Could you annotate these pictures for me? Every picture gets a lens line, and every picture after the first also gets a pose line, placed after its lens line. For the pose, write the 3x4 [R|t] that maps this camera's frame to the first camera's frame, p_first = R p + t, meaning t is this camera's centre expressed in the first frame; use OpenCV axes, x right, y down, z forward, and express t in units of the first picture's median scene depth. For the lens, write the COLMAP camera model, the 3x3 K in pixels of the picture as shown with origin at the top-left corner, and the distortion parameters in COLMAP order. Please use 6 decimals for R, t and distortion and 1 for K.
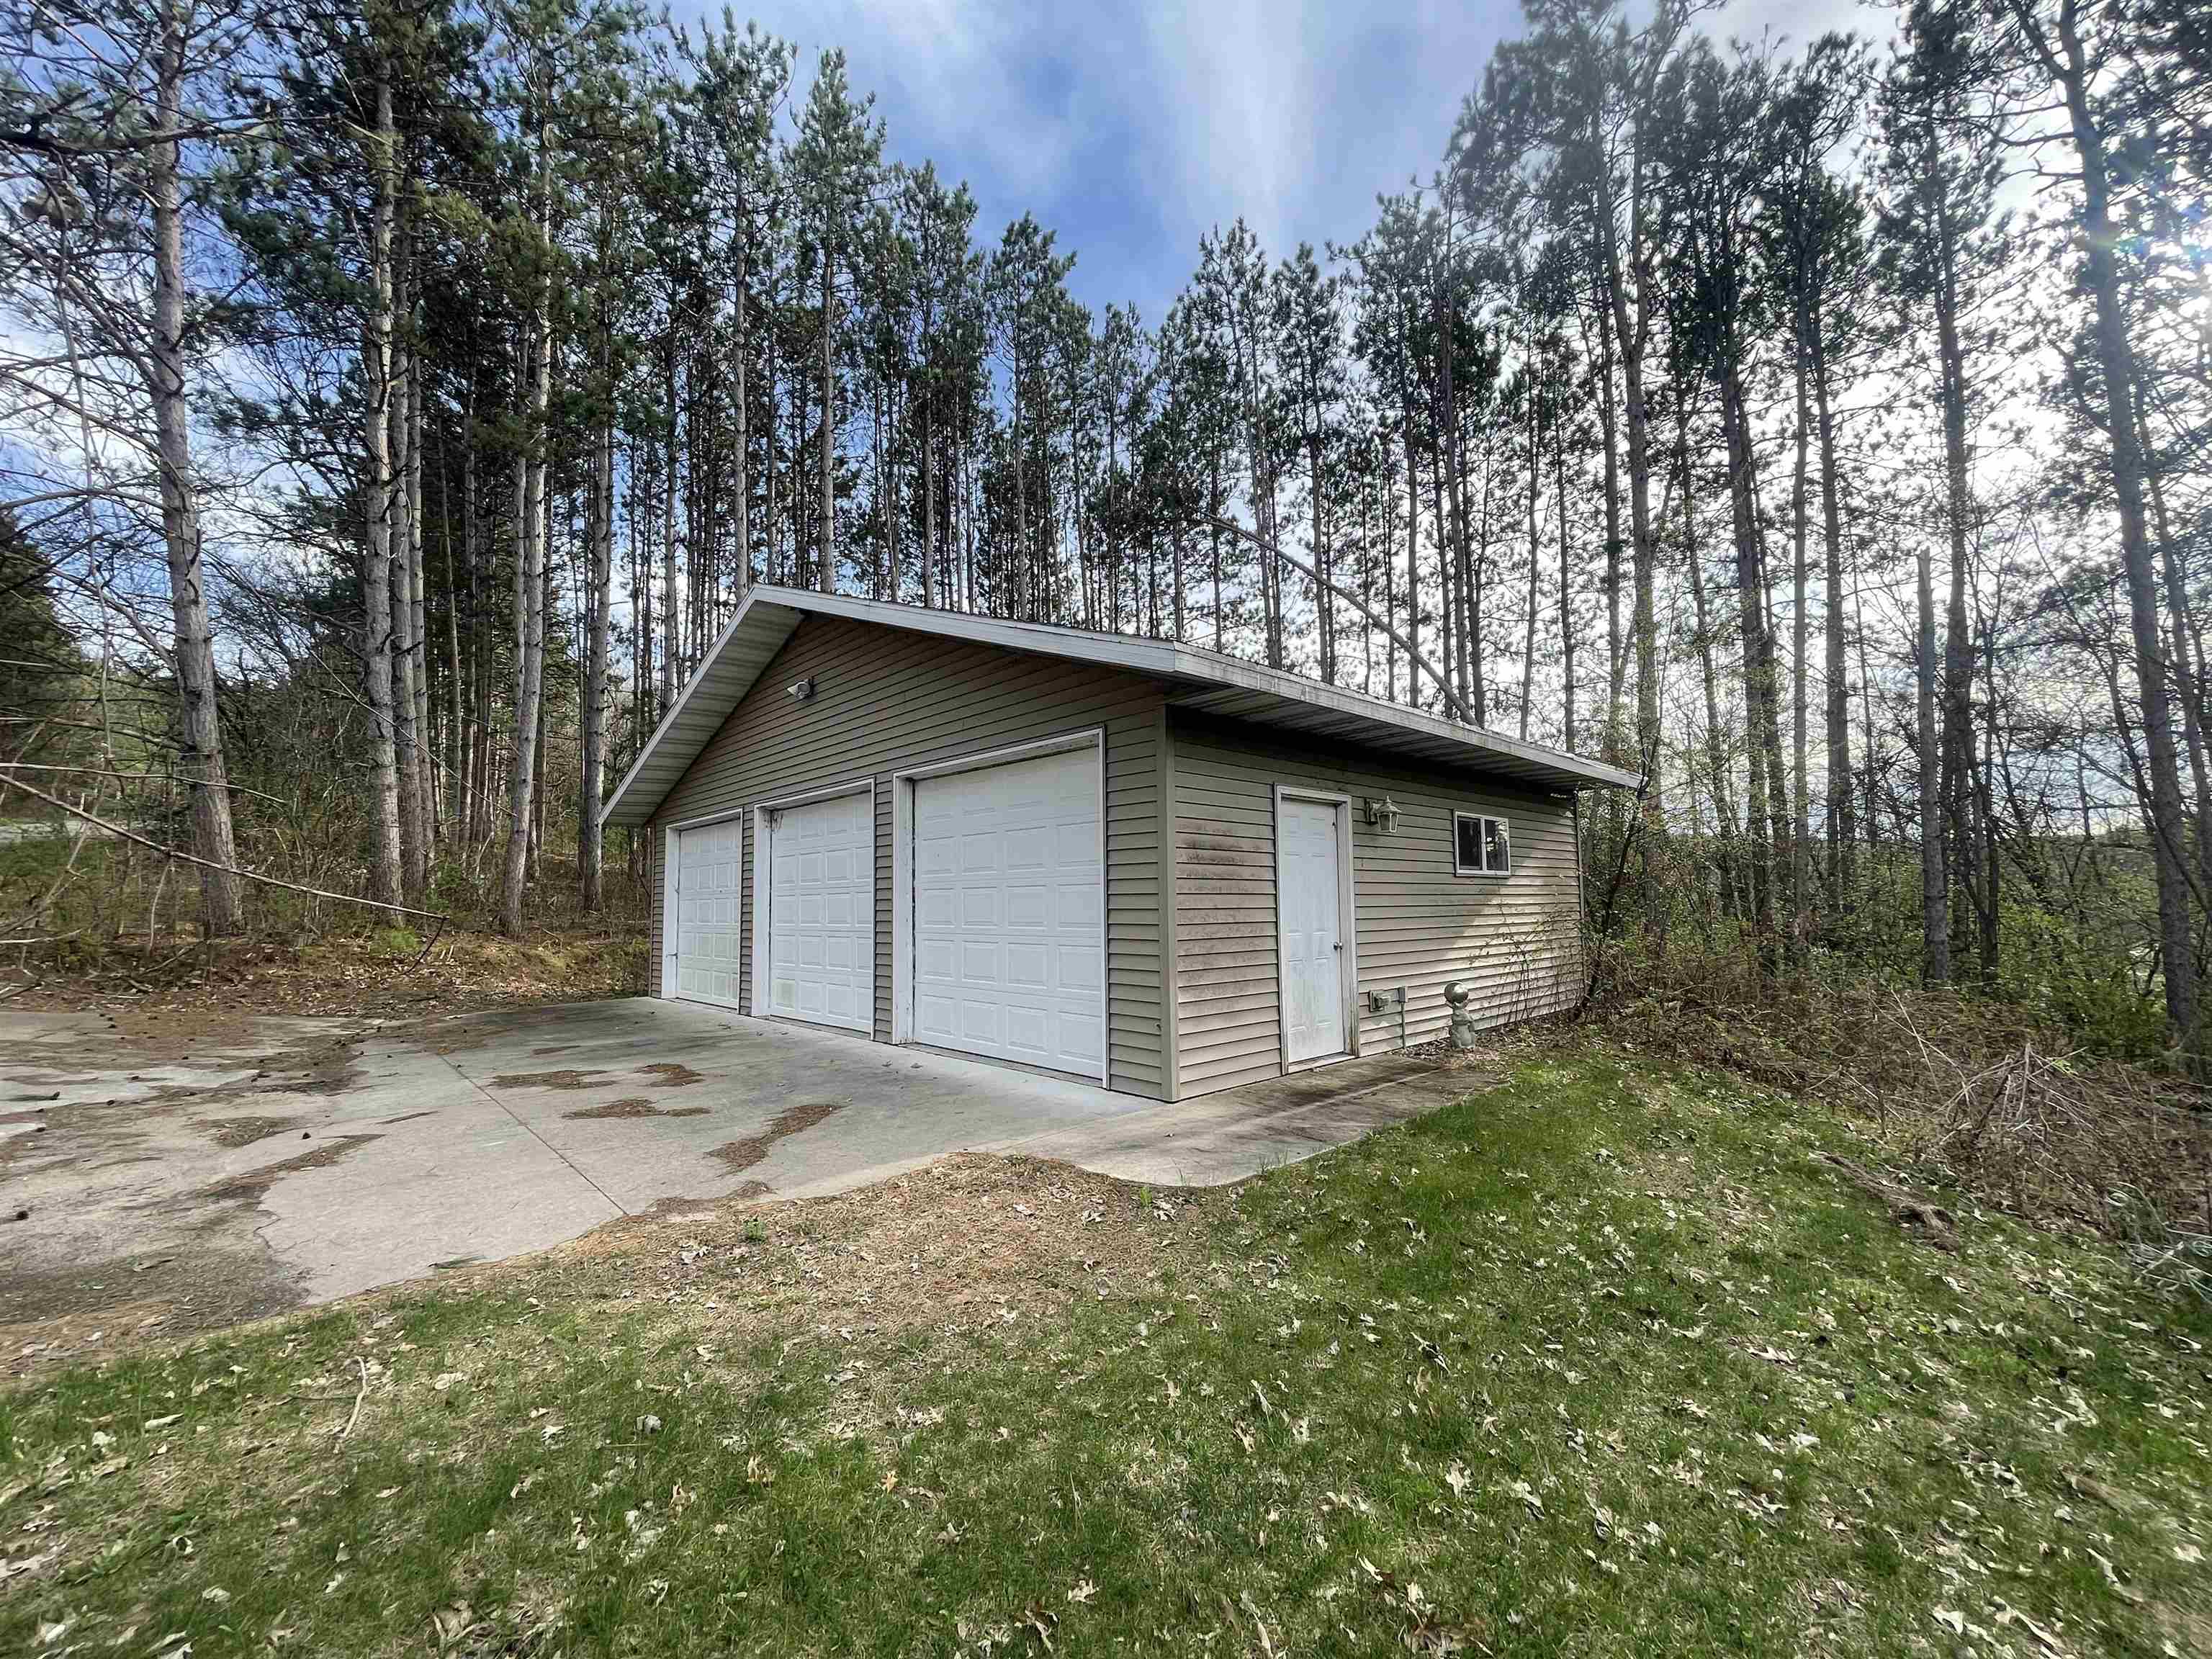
lens RADIAL K [[888.6, 0, 1103.8], [0, 888.6, 838.4], [0, 0, 1]] dist [-0.001193, -0.000742]
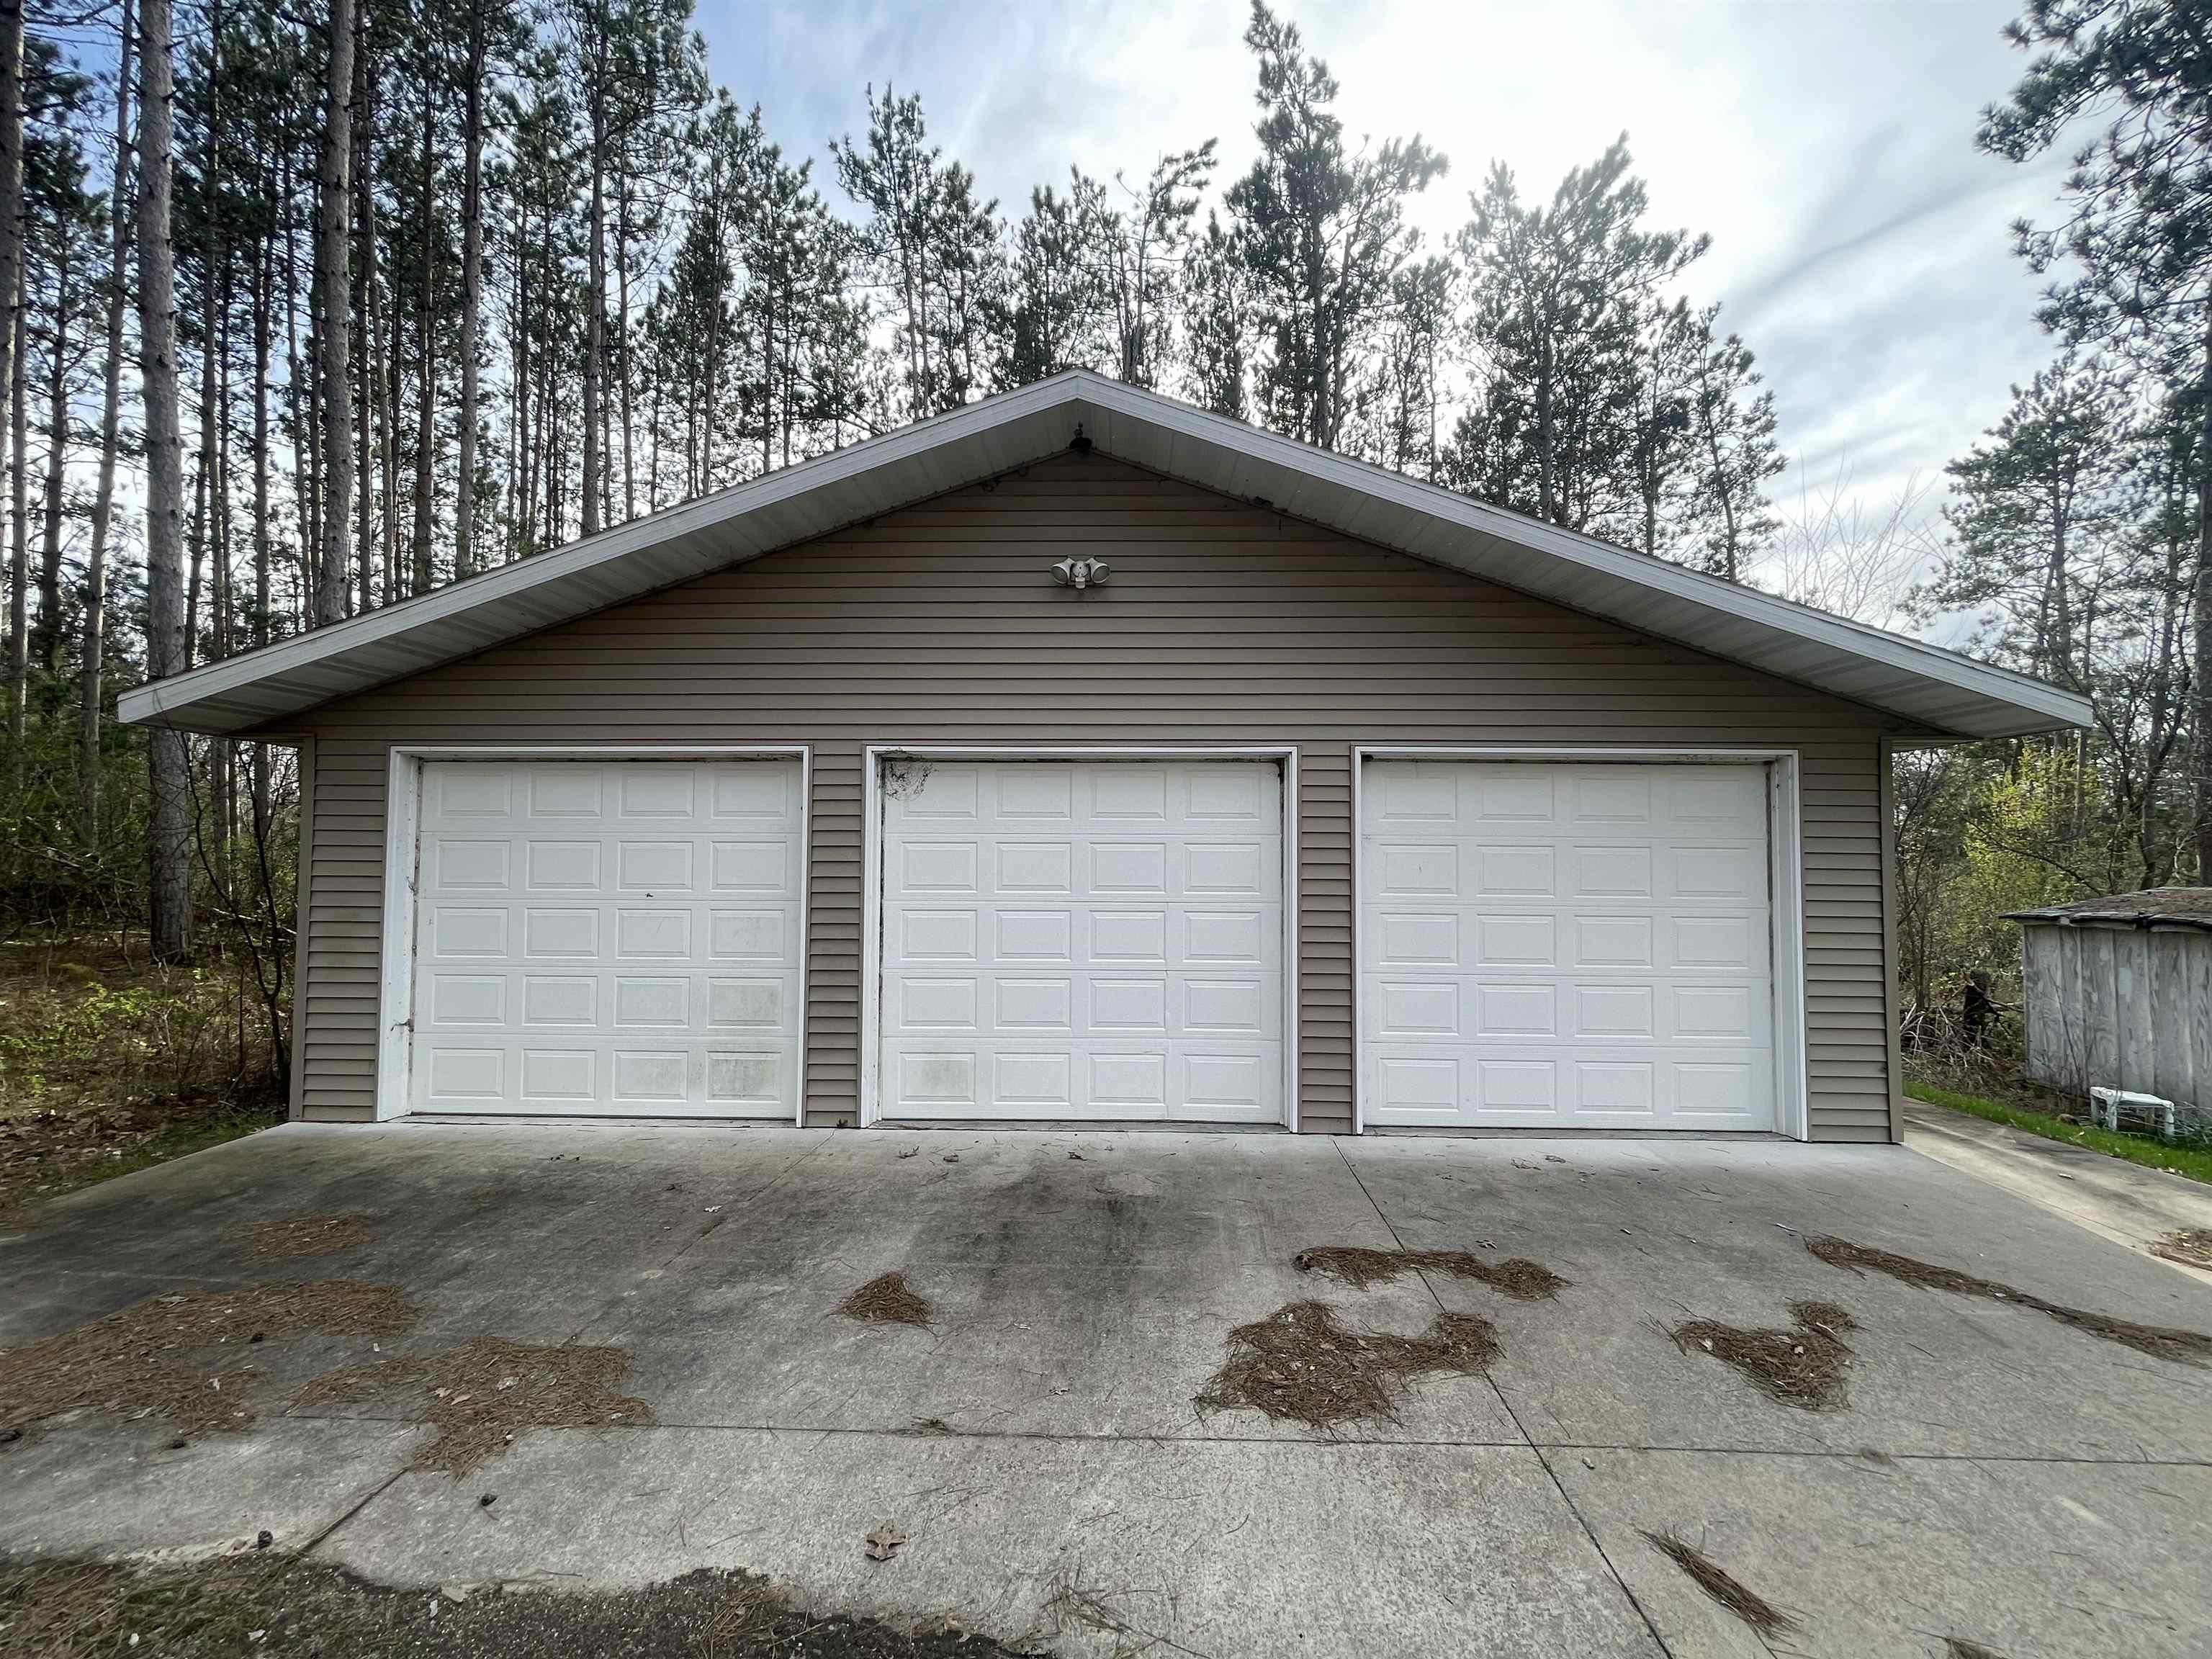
lens RADIAL K [[888.6, 0, 1103.8], [0, 888.6, 838.4], [0, 0, 1]] dist [-0.001193, -0.000742]
pose [[0.710728, 0.048593, 0.701786, -0.854383], [-0.067181, 0.997740, -0.001049, 0.013880], [-0.700251, -0.046401, 0.712387, 0.635149]]
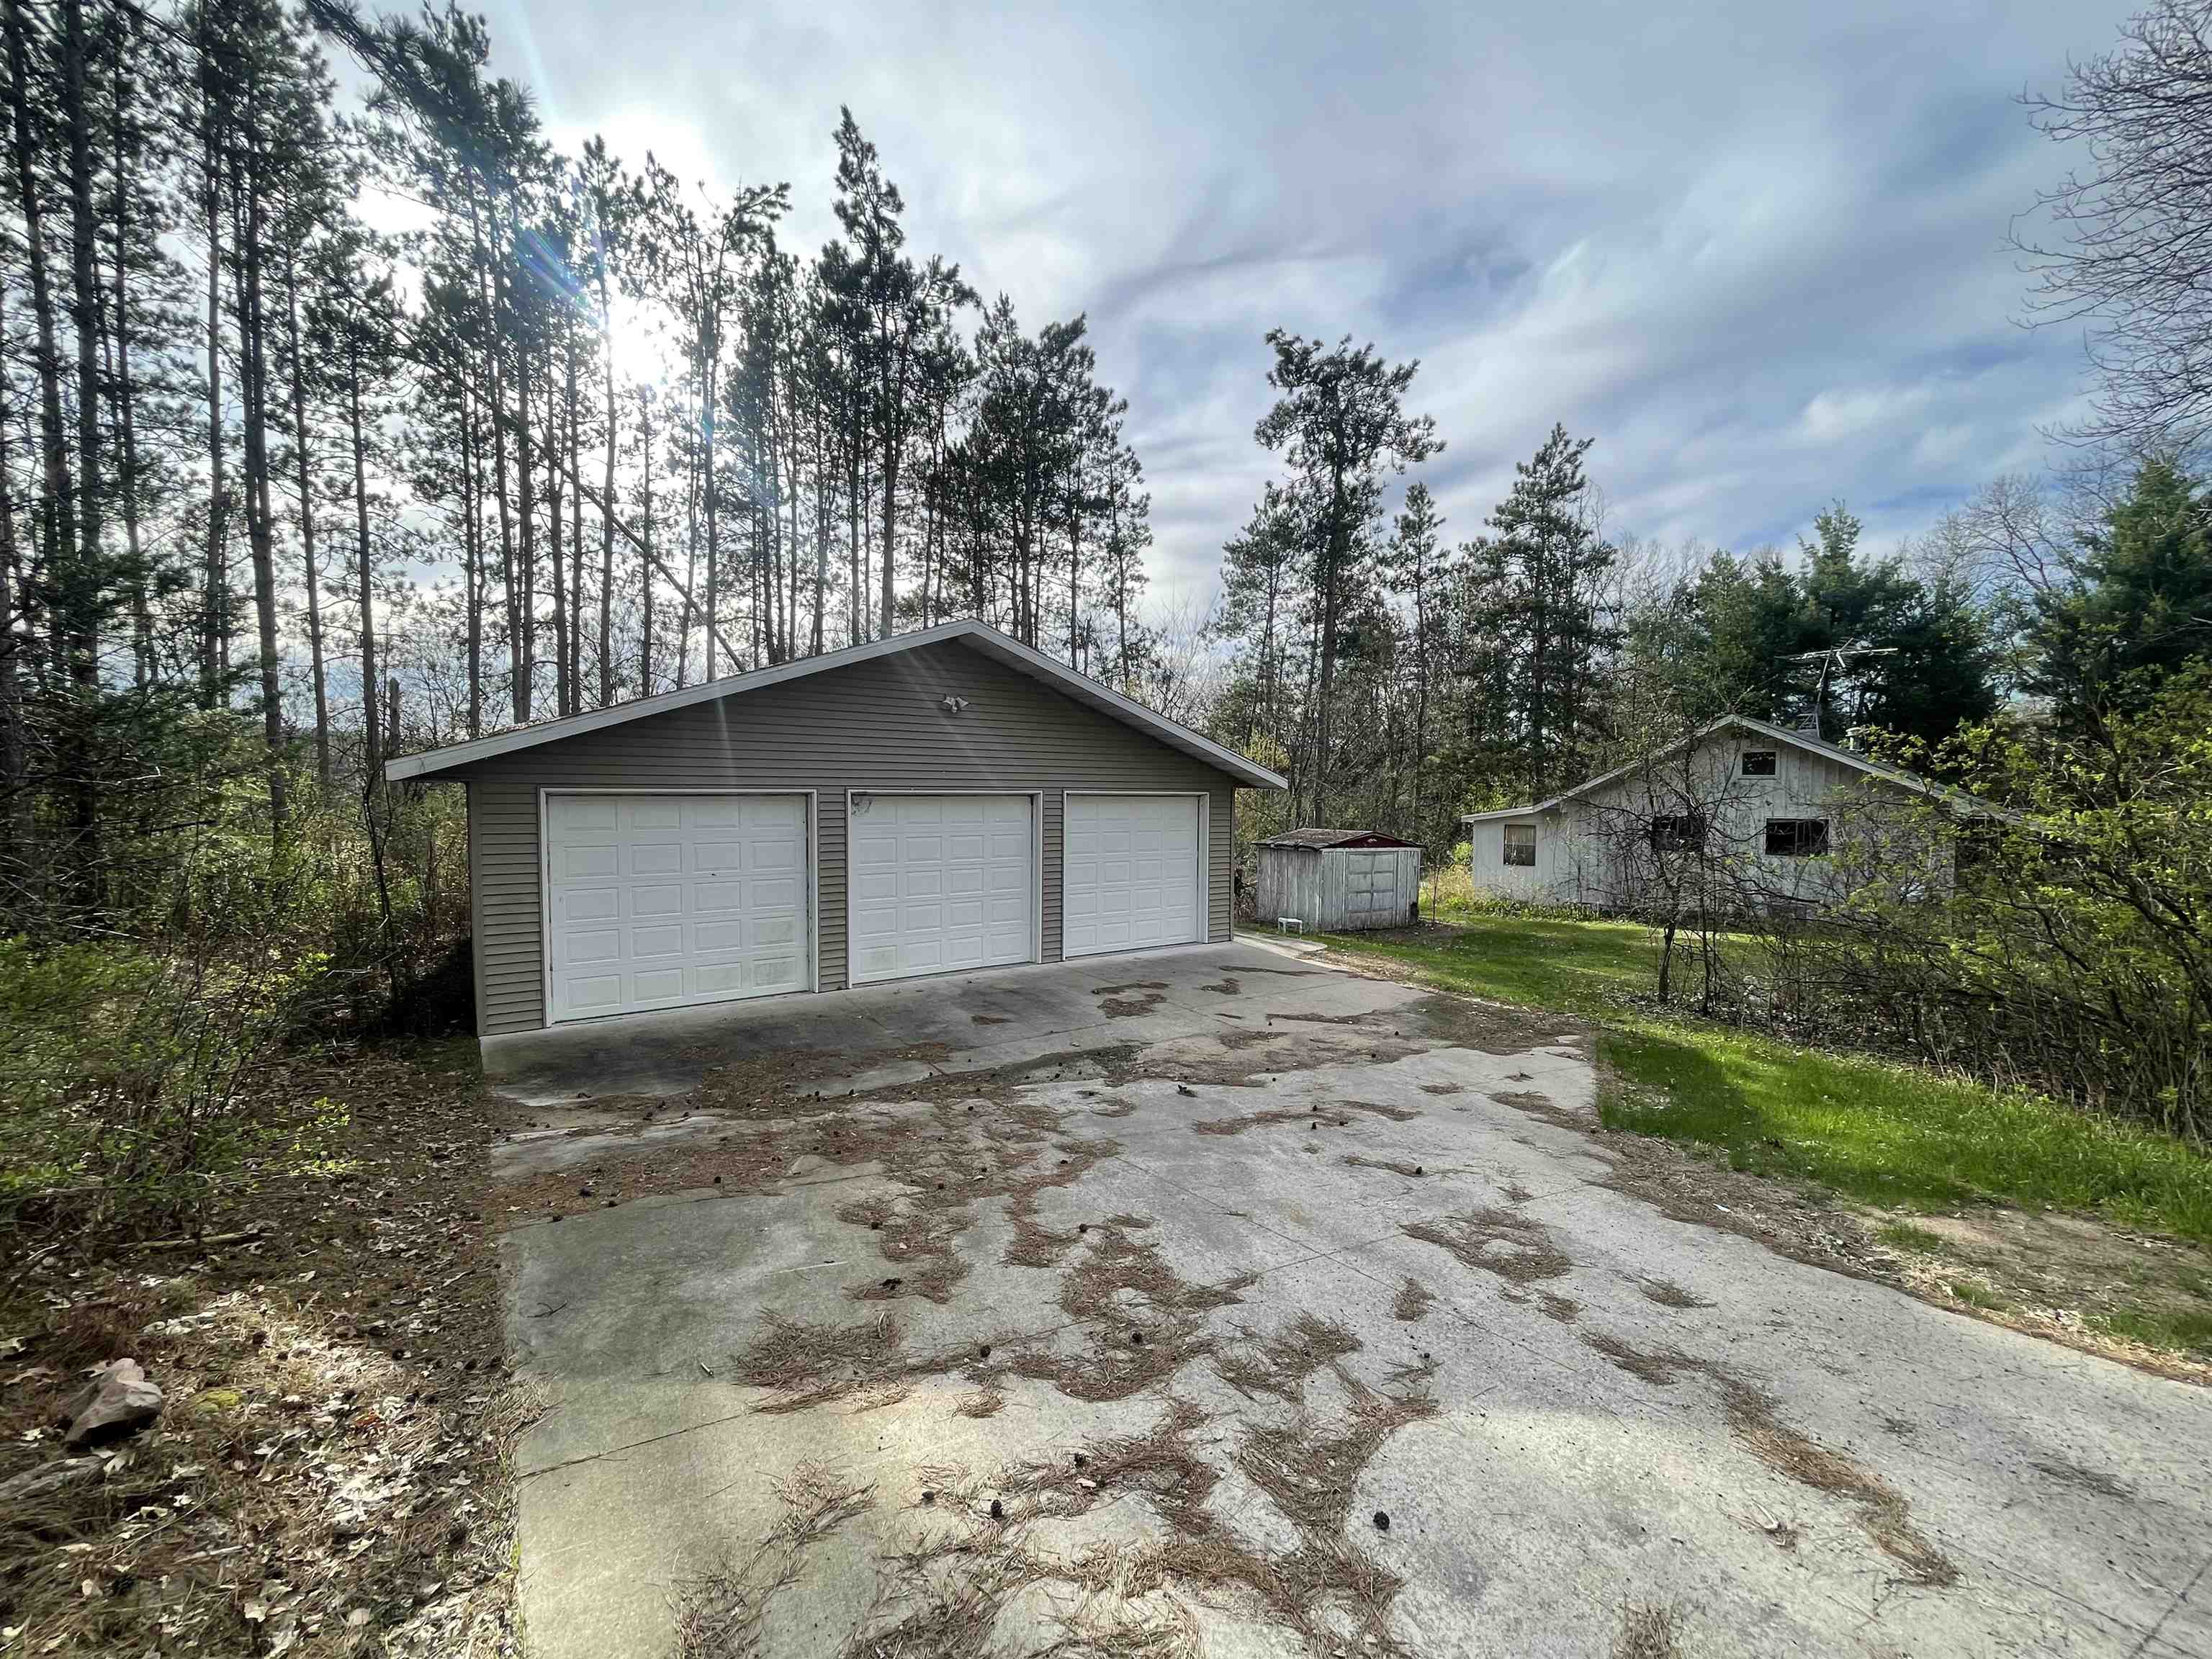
lens RADIAL K [[888.6, 0, 1103.8], [0, 888.6, 838.4], [0, 0, 1]] dist [-0.001193, -0.000742]
pose [[0.138536, -0.033249, 0.989799, -1.746050], [-0.075914, 0.996139, 0.044088, -0.060647], [-0.987444, -0.081247, 0.135477, 0.710462]]
